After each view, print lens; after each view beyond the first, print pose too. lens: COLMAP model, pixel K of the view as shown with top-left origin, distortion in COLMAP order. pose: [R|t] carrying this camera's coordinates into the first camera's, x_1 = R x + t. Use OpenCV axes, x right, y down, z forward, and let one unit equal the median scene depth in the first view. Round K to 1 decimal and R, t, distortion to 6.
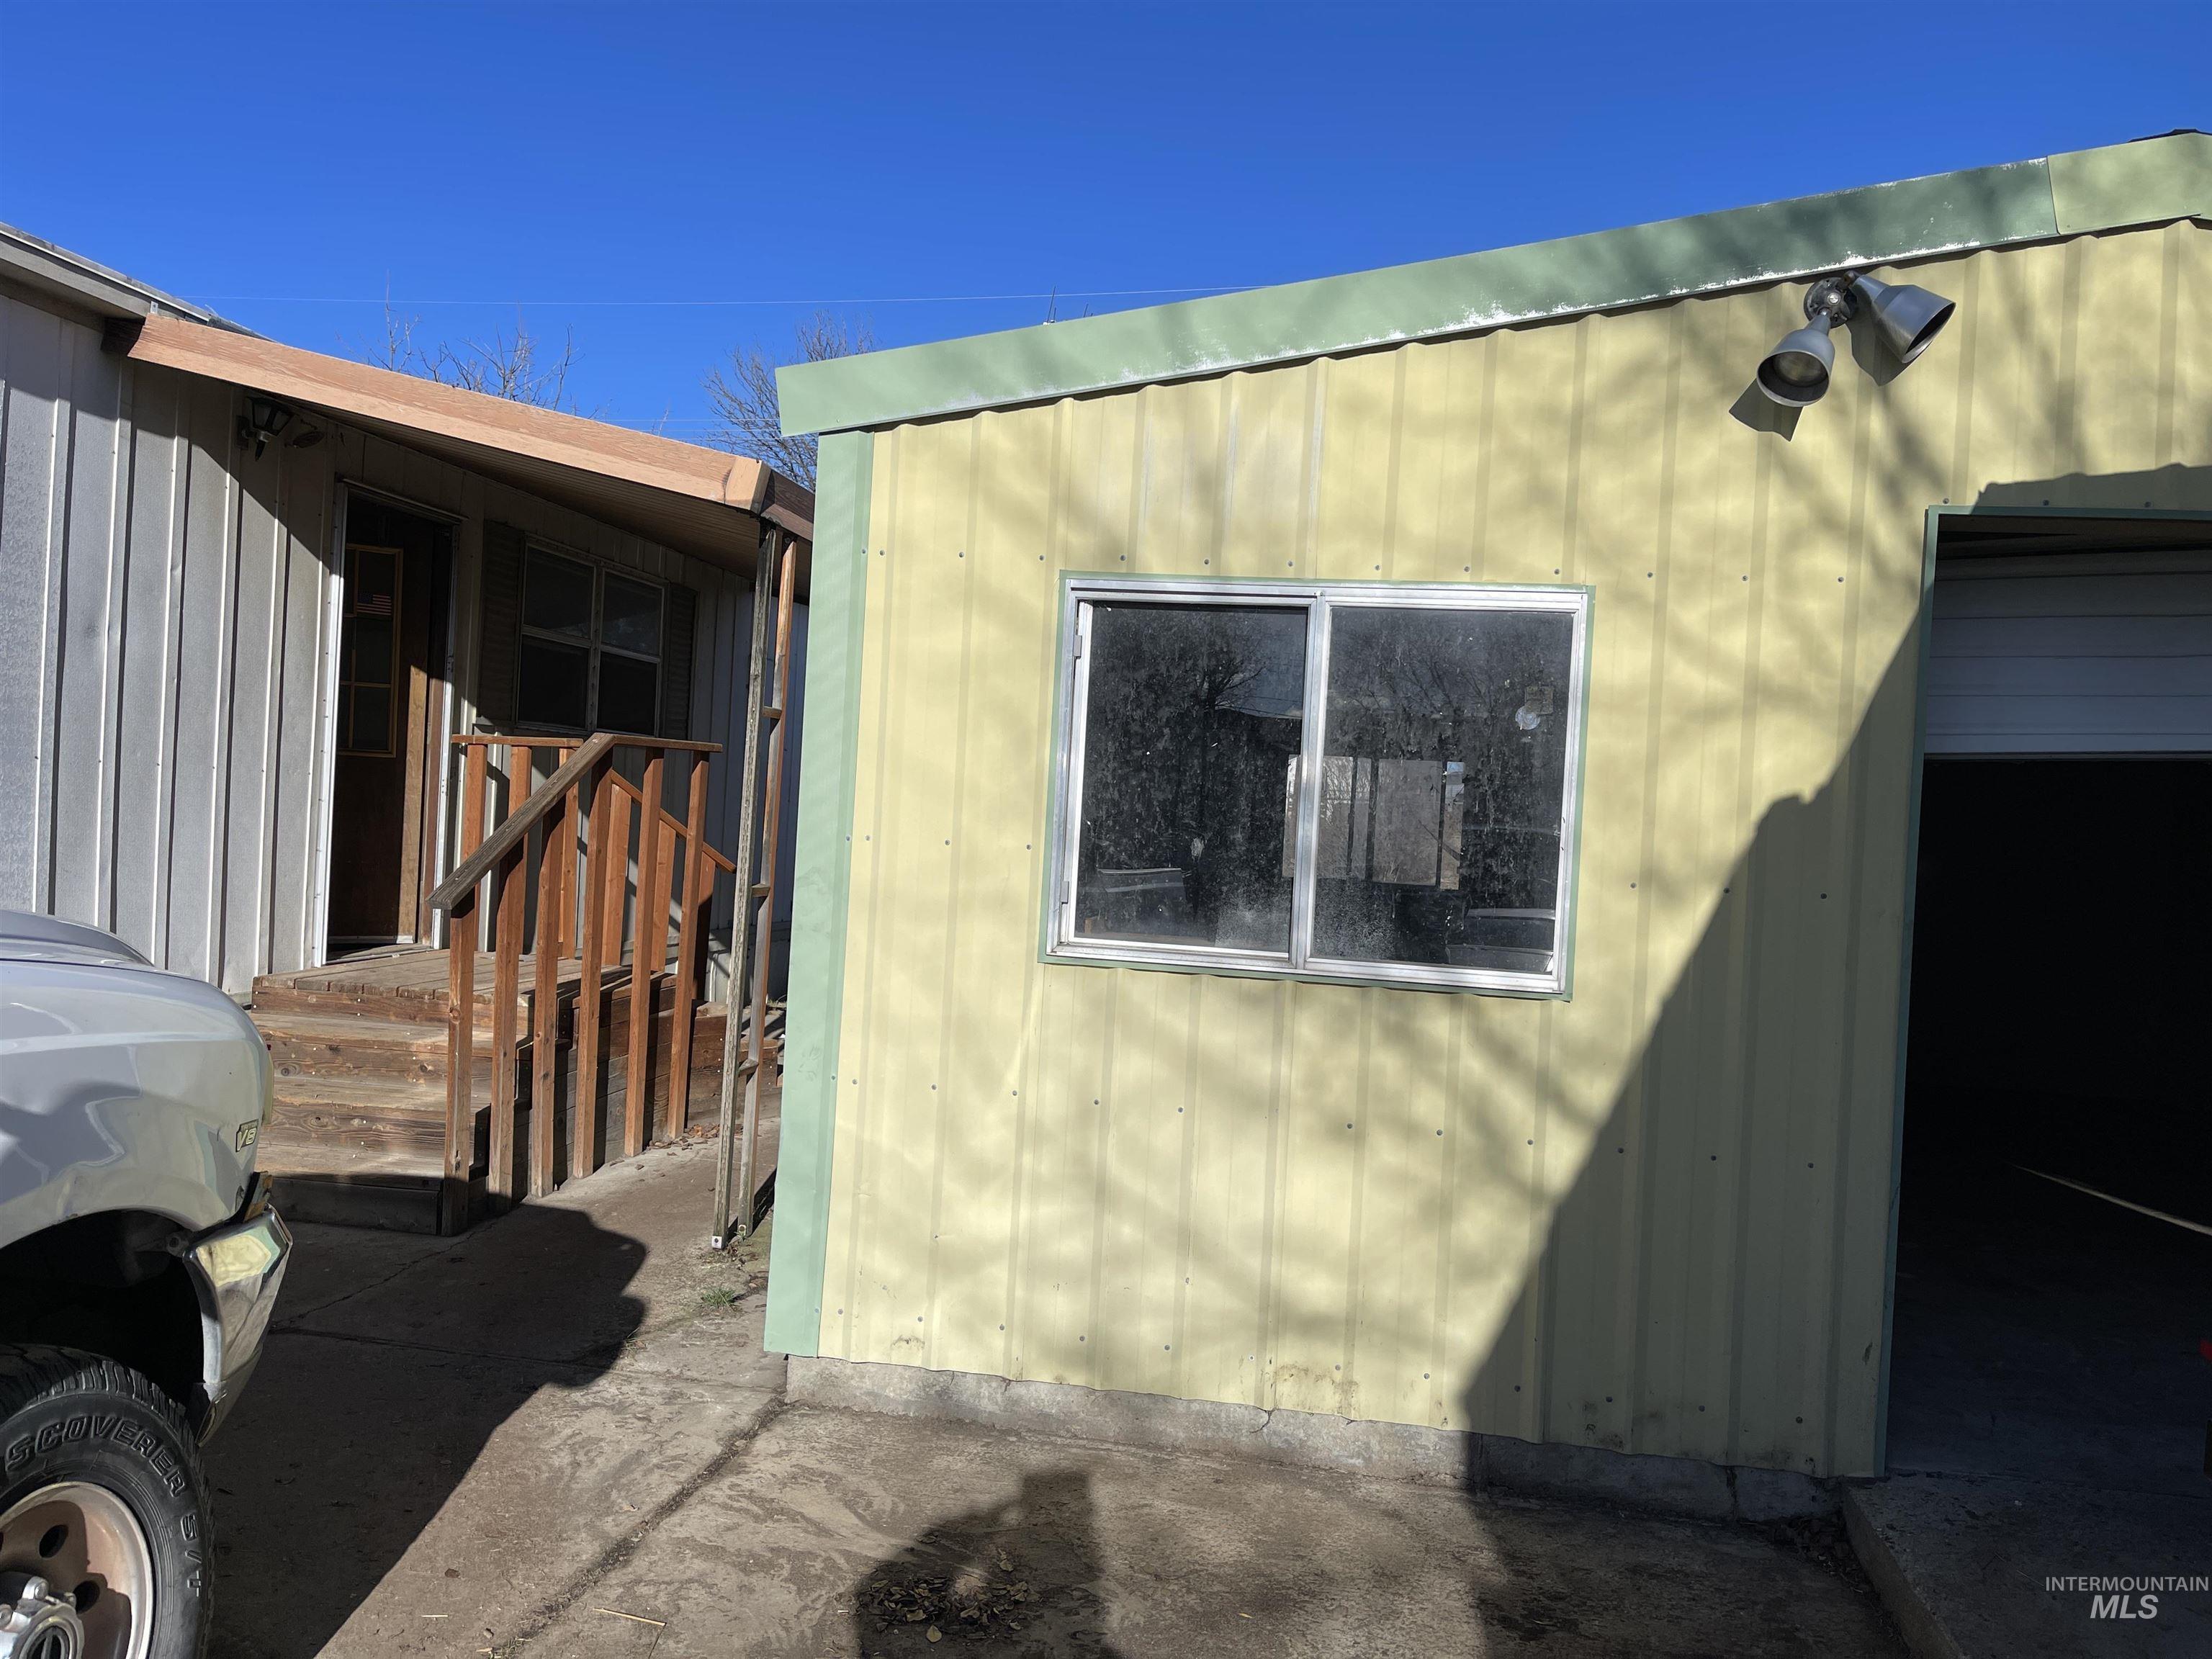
lens RADIAL K [[1816.7, 0, 1034.8], [0, 1816.7, 850.1], [0, 0, 1]] dist [0.082203, -0.107936]
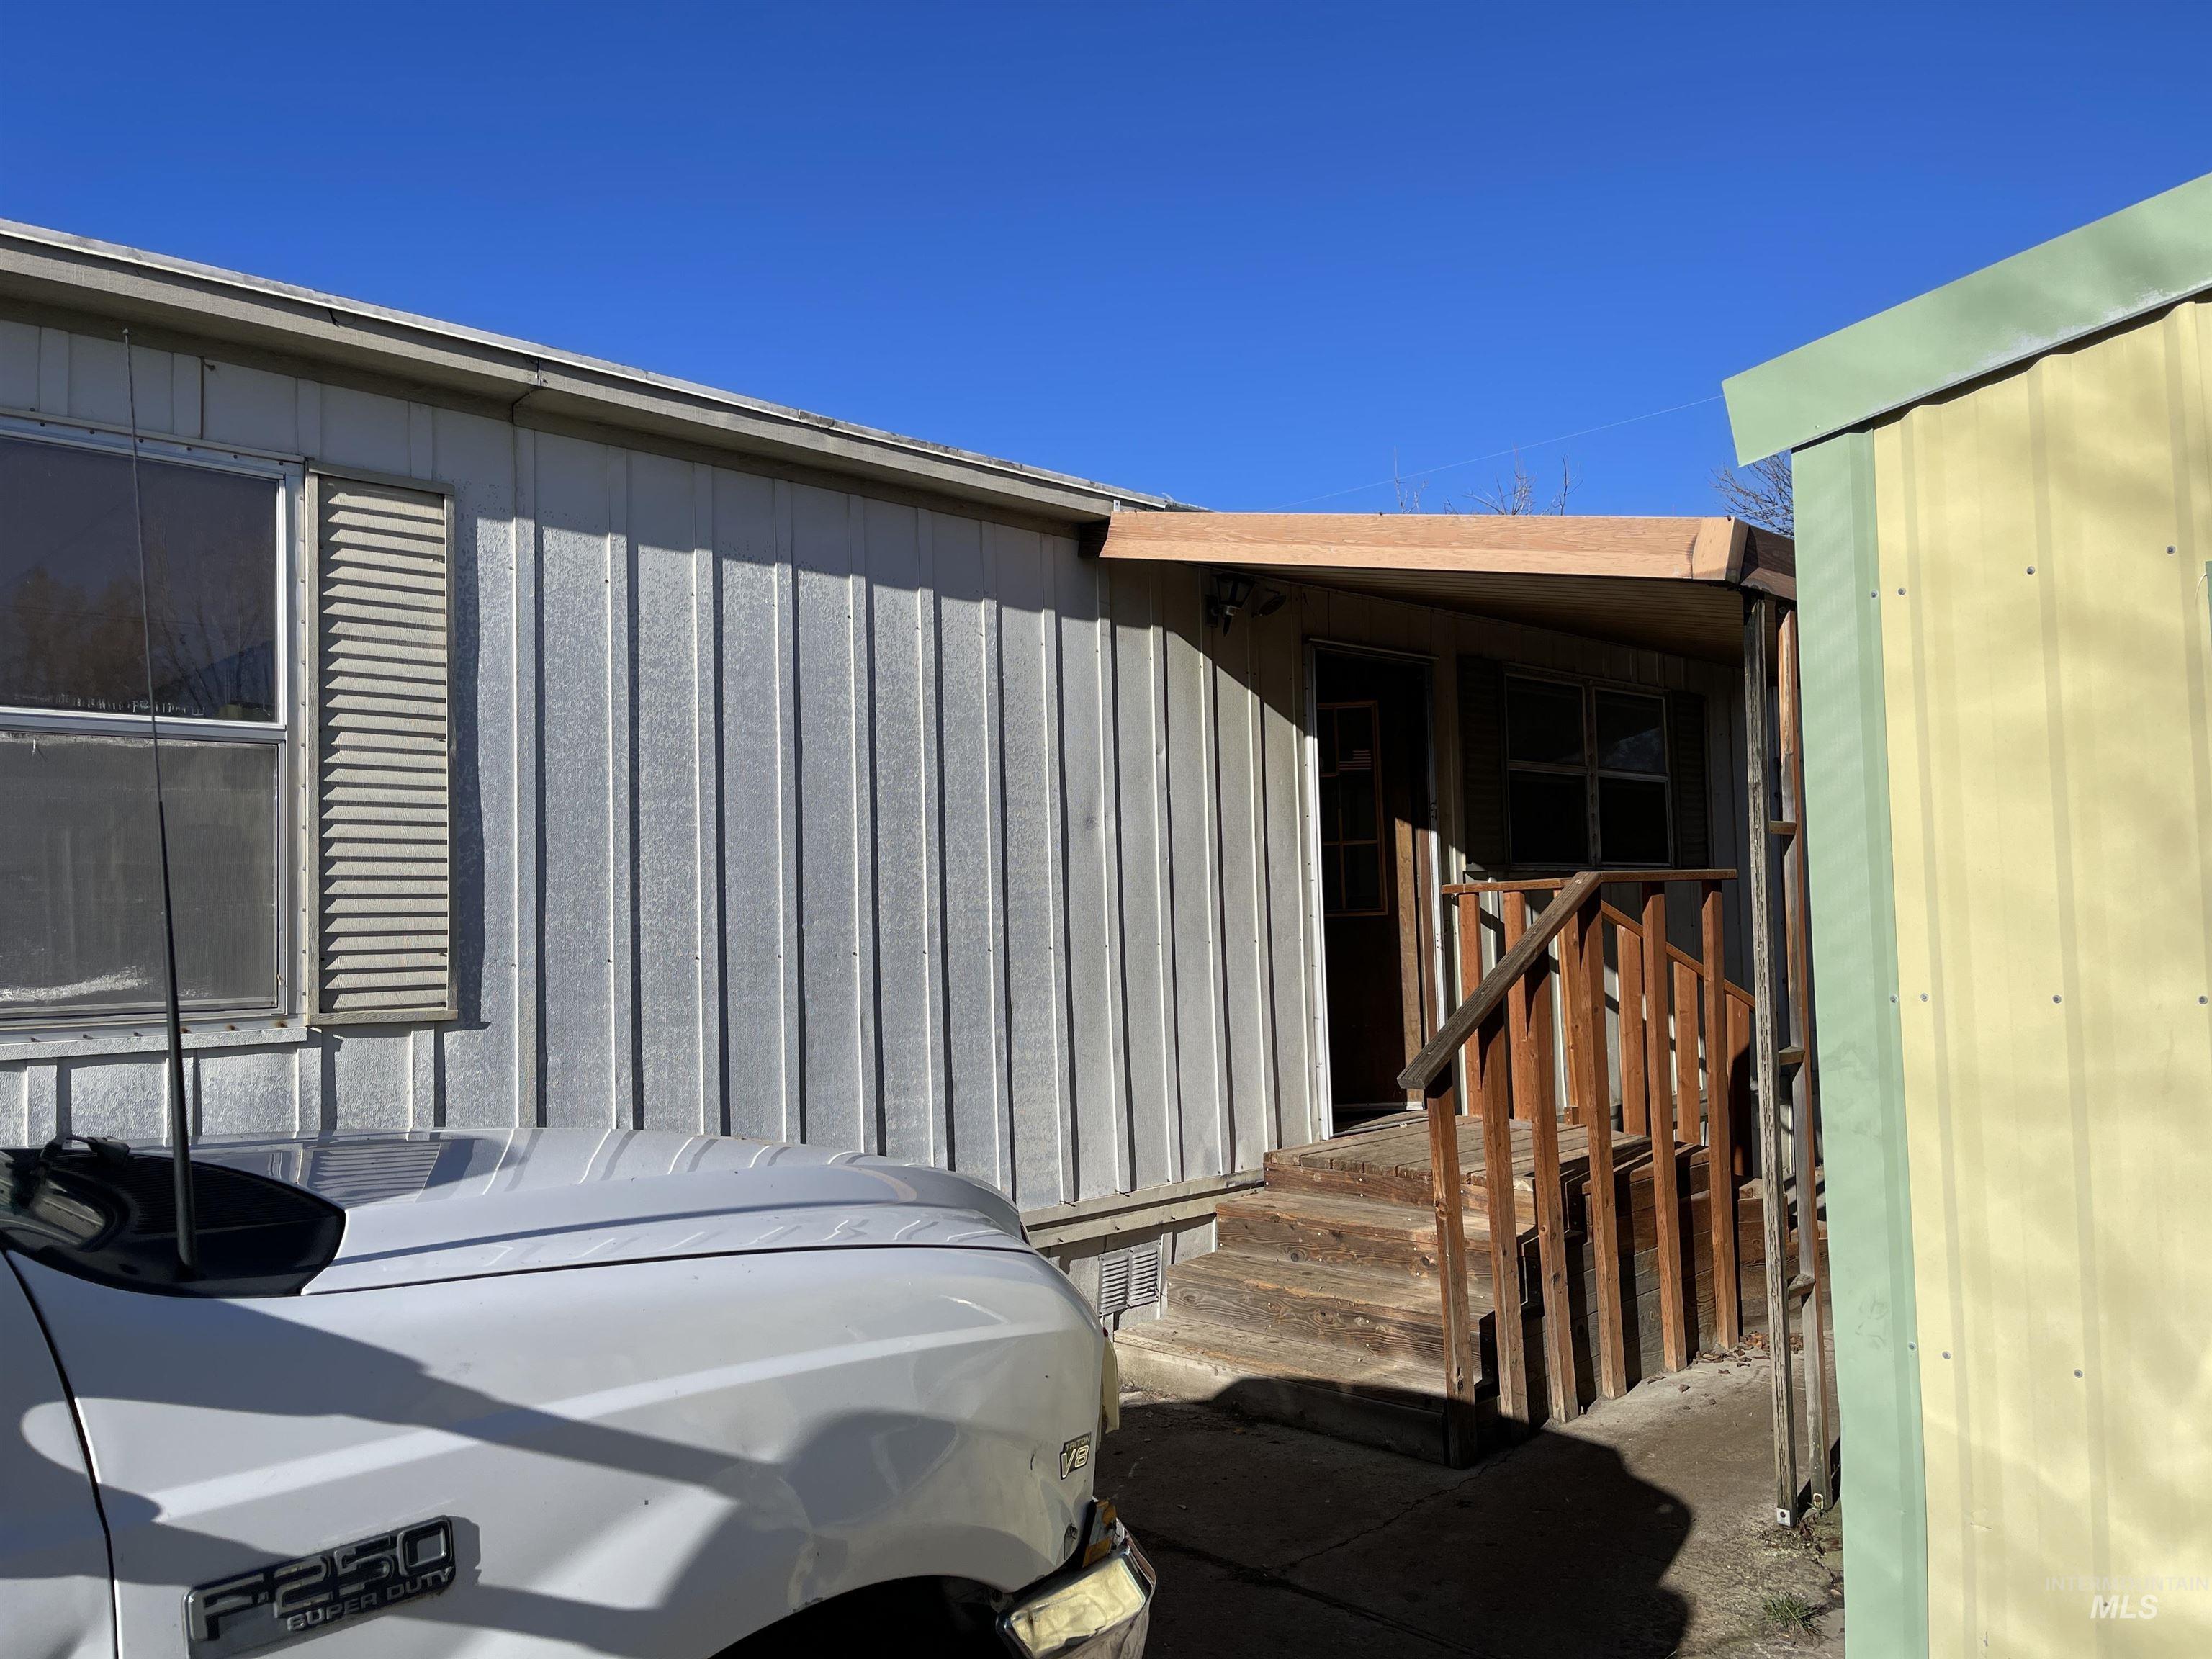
lens RADIAL K [[1816.7, 0, 1034.8], [0, 1816.7, 850.1], [0, 0, 1]] dist [0.082203, -0.107936]
pose [[0.845953, -0.106653, -0.522484, -0.003603], [0.067990, 0.993371, -0.092692, -0.012034], [0.528906, 0.042889, 0.847596, 0.131169]]
